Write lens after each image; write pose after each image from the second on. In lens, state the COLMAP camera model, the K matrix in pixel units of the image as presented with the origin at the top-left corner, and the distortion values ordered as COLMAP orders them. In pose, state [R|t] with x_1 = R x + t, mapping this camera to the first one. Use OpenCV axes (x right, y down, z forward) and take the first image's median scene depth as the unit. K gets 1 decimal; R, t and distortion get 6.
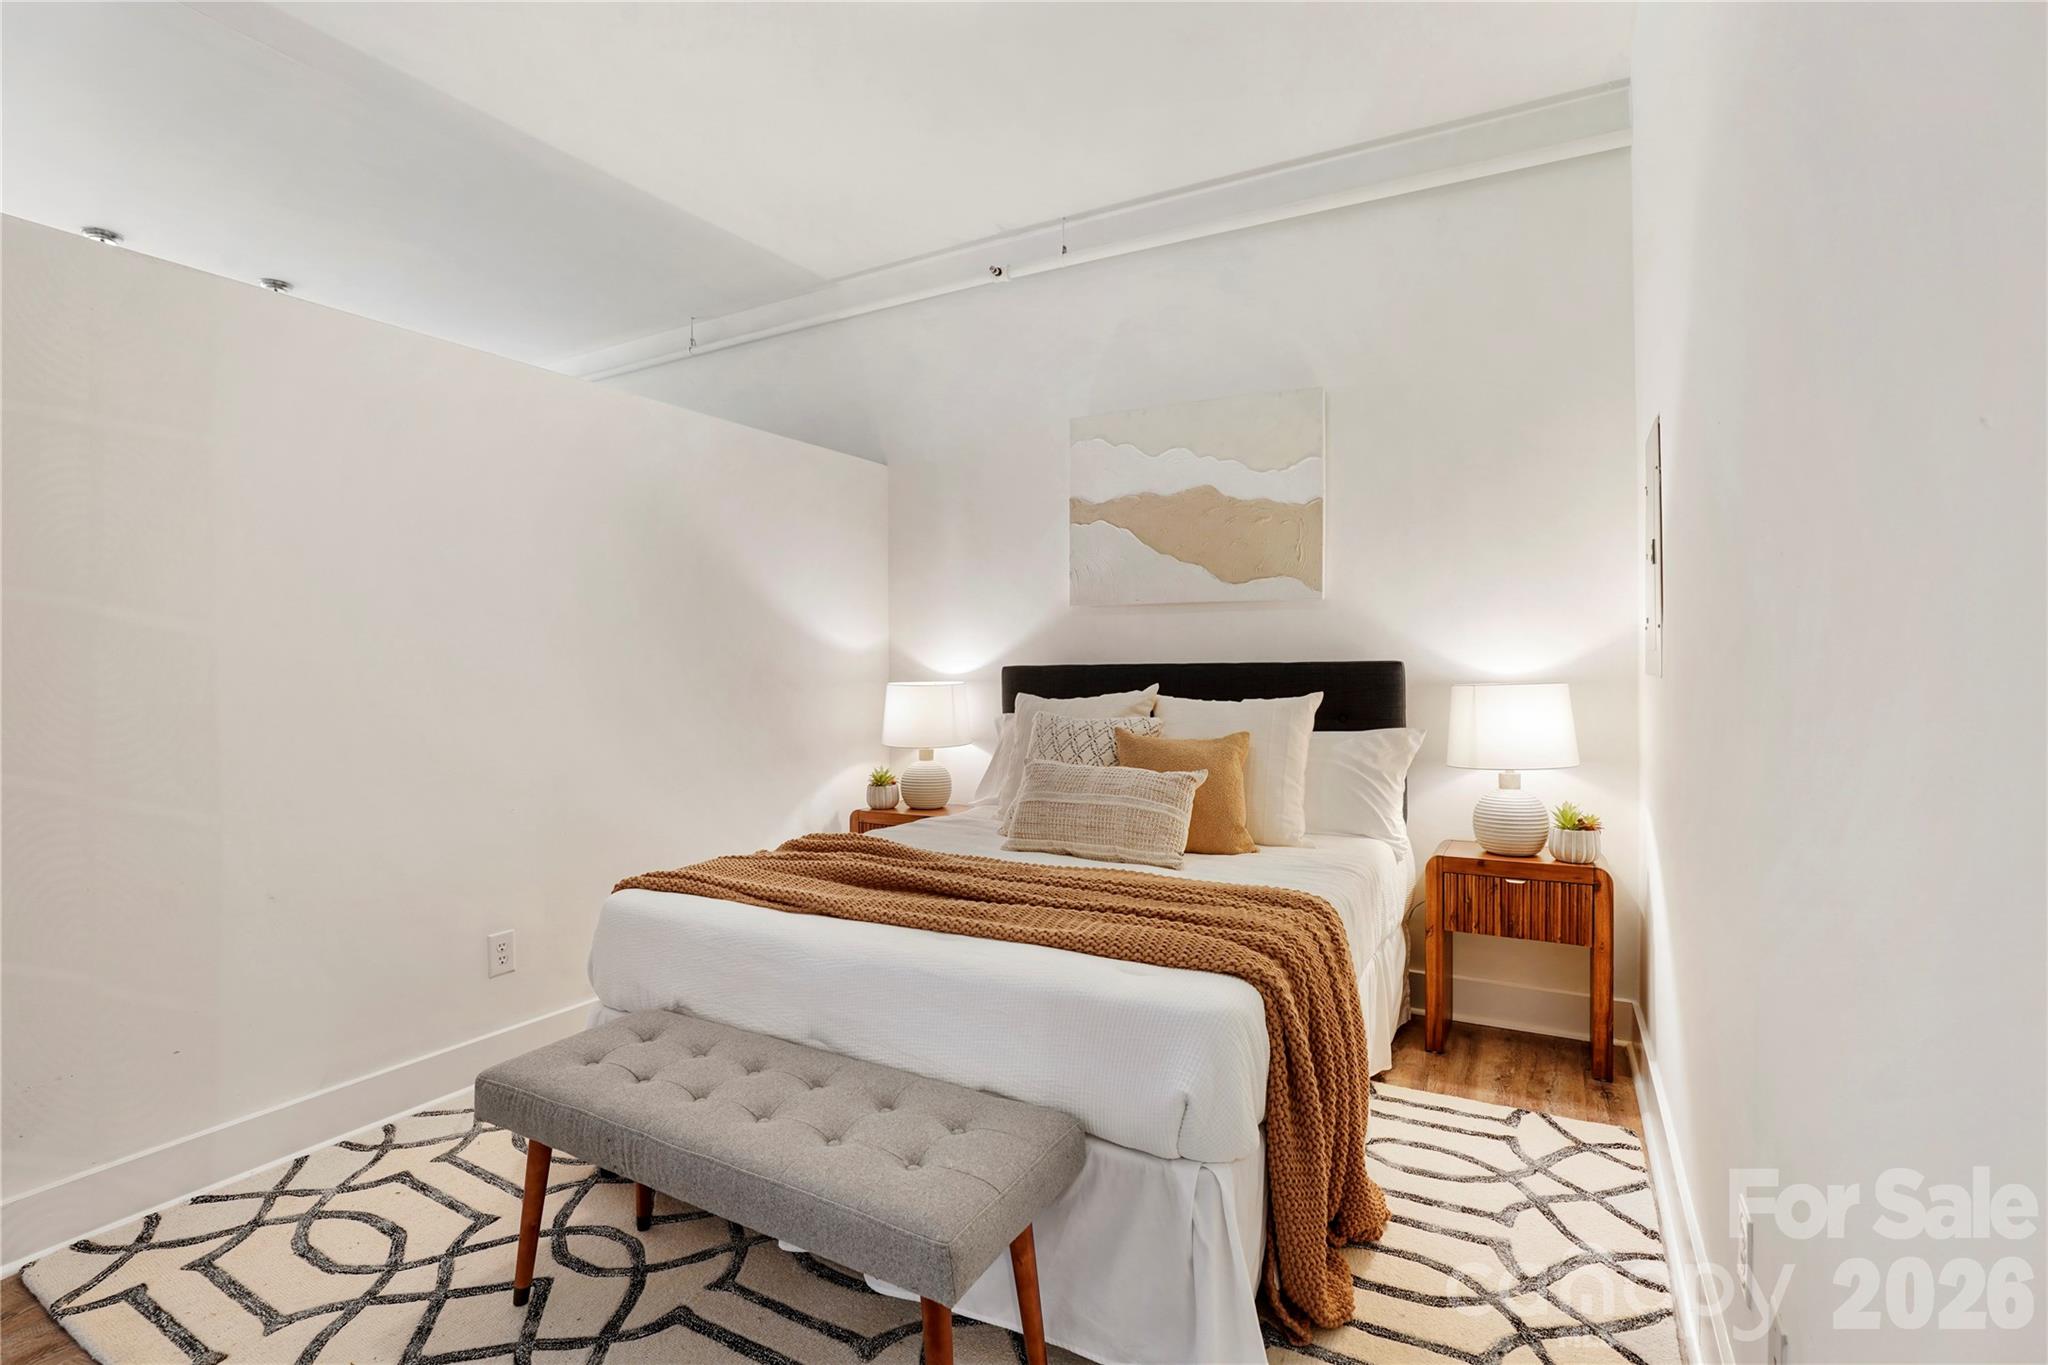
lens RADIAL K [[926.5, 0, 996.4], [0, 926.5, 697.2], [0, 0, 1]] dist [-0.039902, 0.011773]
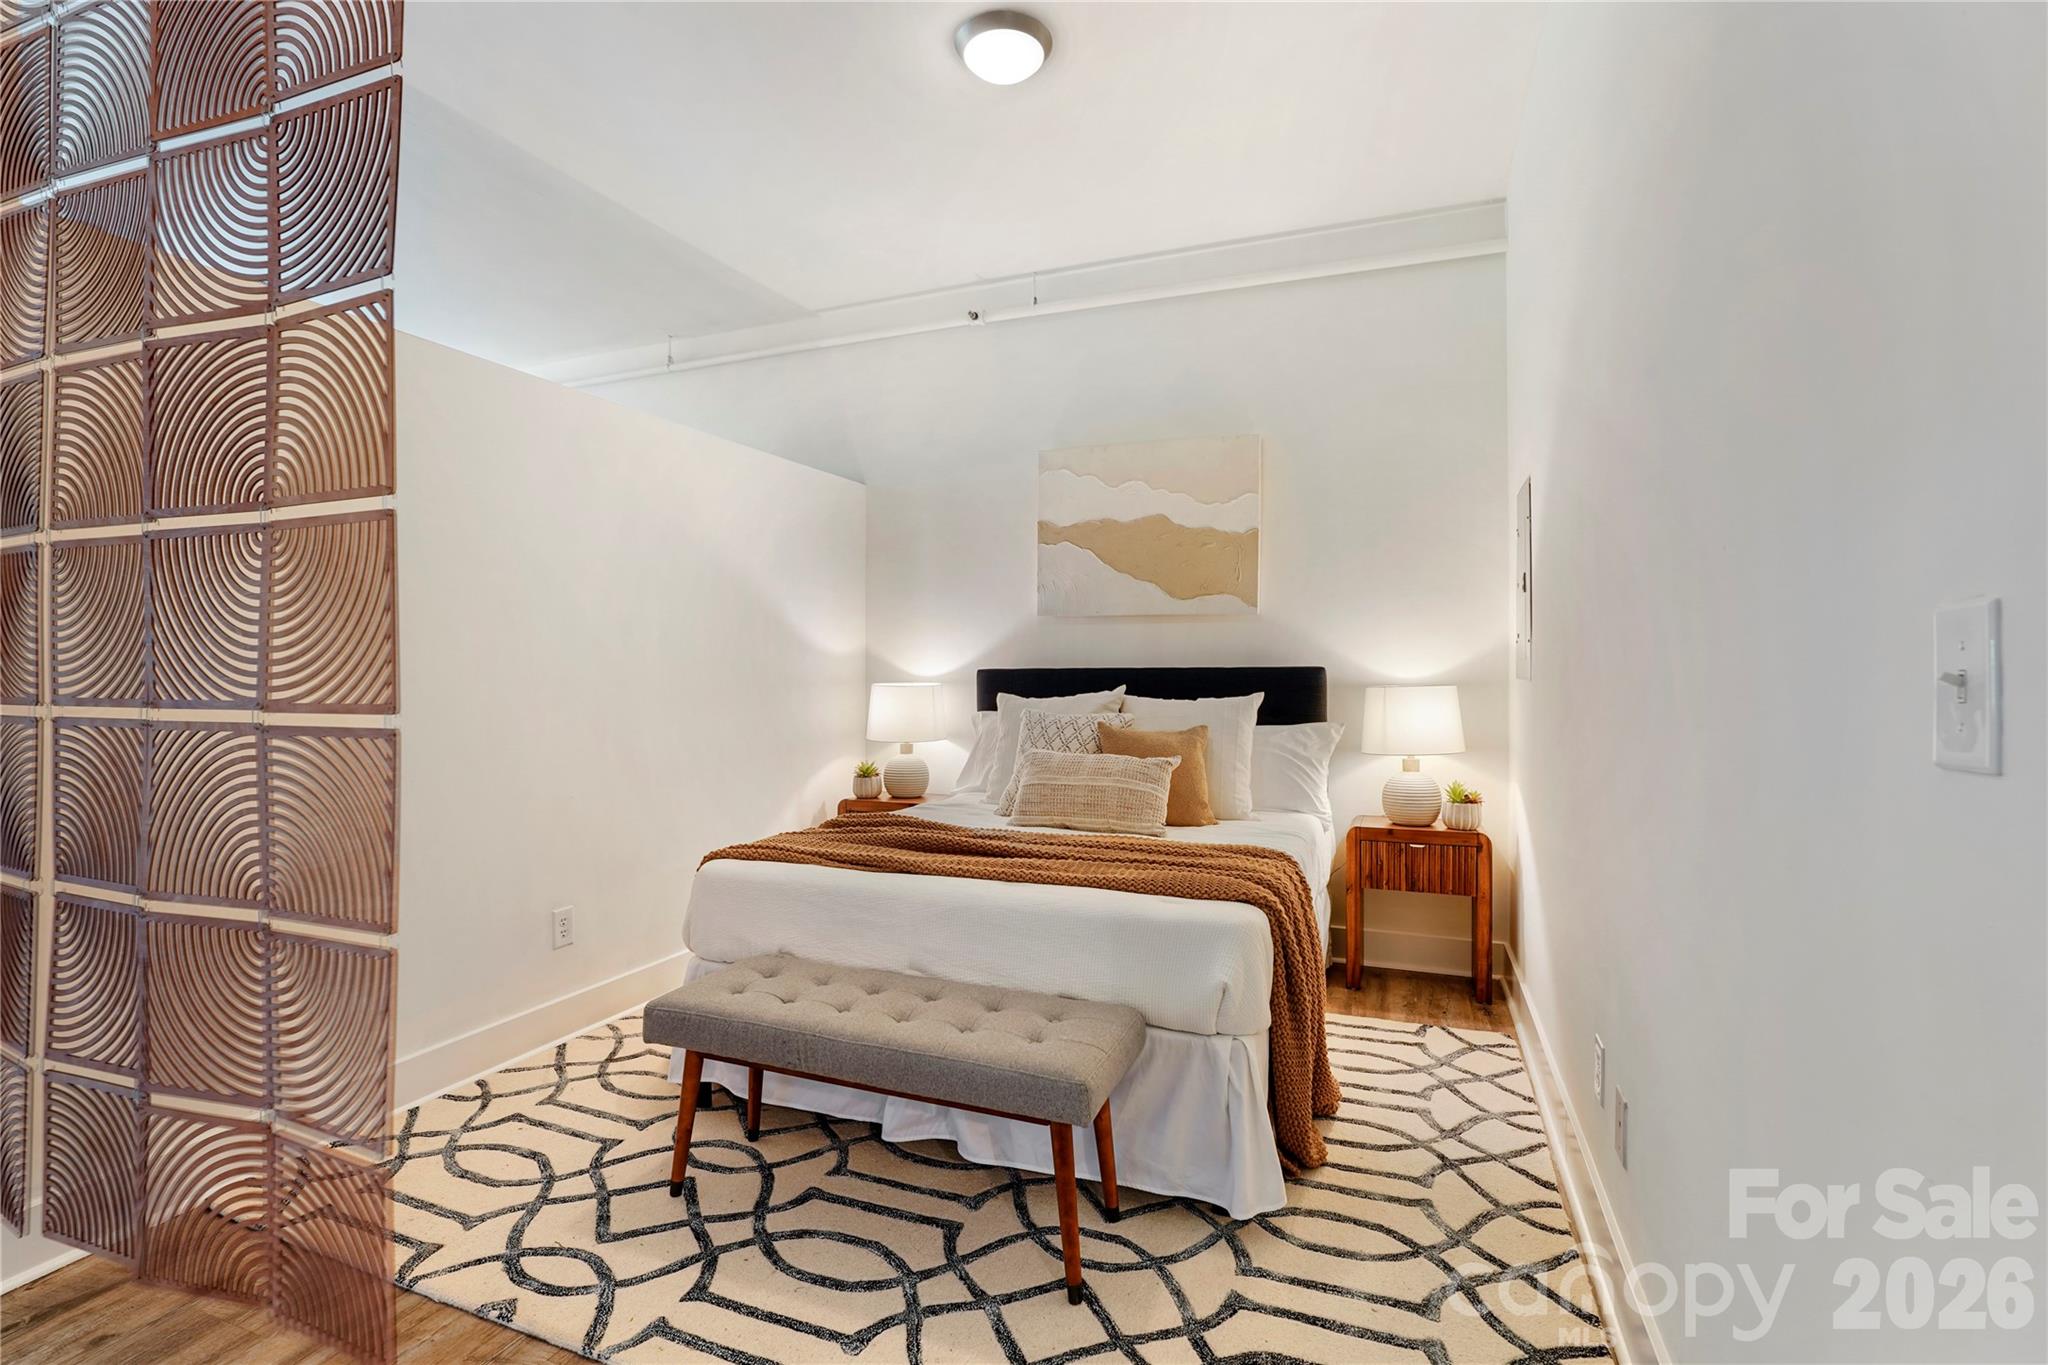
lens RADIAL K [[947.8, 0, 986.6], [0, 947.8, 703.3], [0, 0, 1]] dist [-0.026290, 0.000421]
pose [[0.991526, 0.000040, 0.129910, -0.194800], [-0.000503, 0.999994, 0.003527, 0.005563], [-0.129909, -0.003563, 0.991520, -0.206753]]
